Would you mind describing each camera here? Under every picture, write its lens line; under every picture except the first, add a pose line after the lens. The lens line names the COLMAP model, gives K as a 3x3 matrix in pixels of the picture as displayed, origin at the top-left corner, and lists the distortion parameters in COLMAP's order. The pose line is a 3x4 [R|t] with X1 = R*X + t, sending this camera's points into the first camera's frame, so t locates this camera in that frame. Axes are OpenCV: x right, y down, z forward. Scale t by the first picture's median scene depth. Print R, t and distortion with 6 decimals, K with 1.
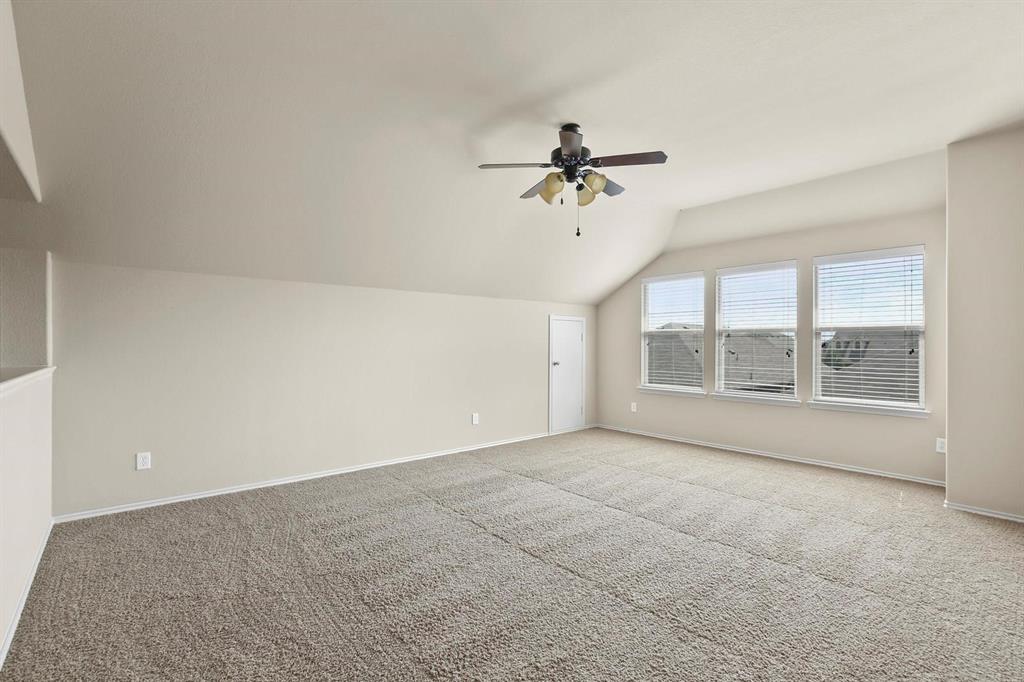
lens RADIAL K [[471.2, 0, 512.4], [0, 471.2, 339.5], [0, 0, 1]] dist [0.013804, 0.000373]
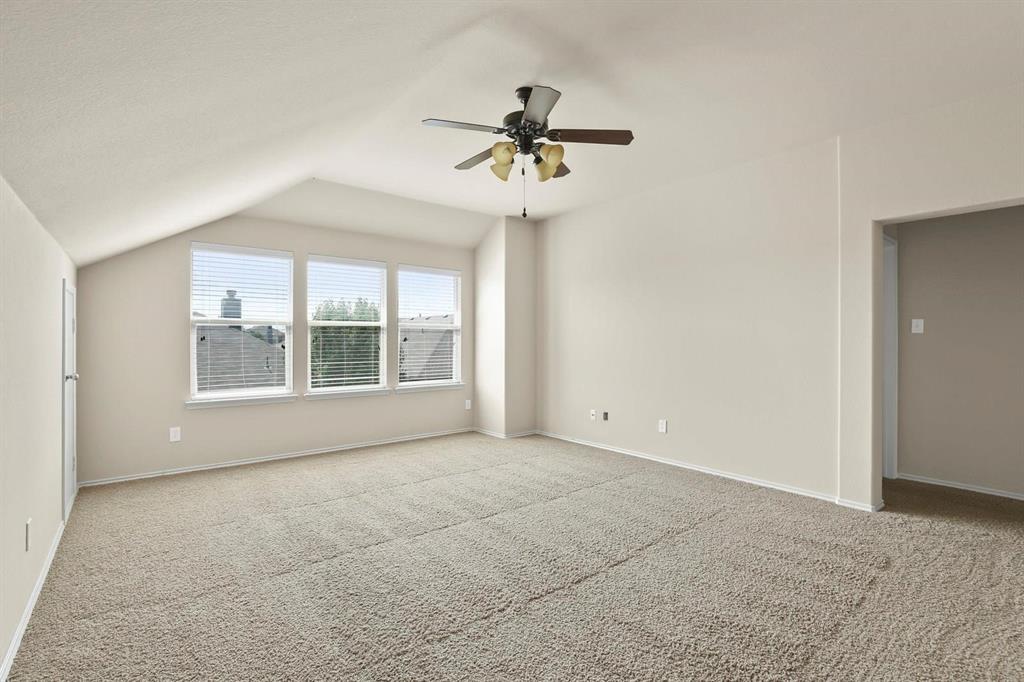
lens RADIAL K [[471.2, 0, 514.3], [0, 471.2, 336.8], [0, 0, 1]] dist [0.013804, 0.000373]
pose [[0.022191, 0.005118, 0.999741, -0.534443], [-0.013547, 0.999897, -0.004818, 0.006727], [-0.999662, -0.013437, 0.022258, 0.703845]]
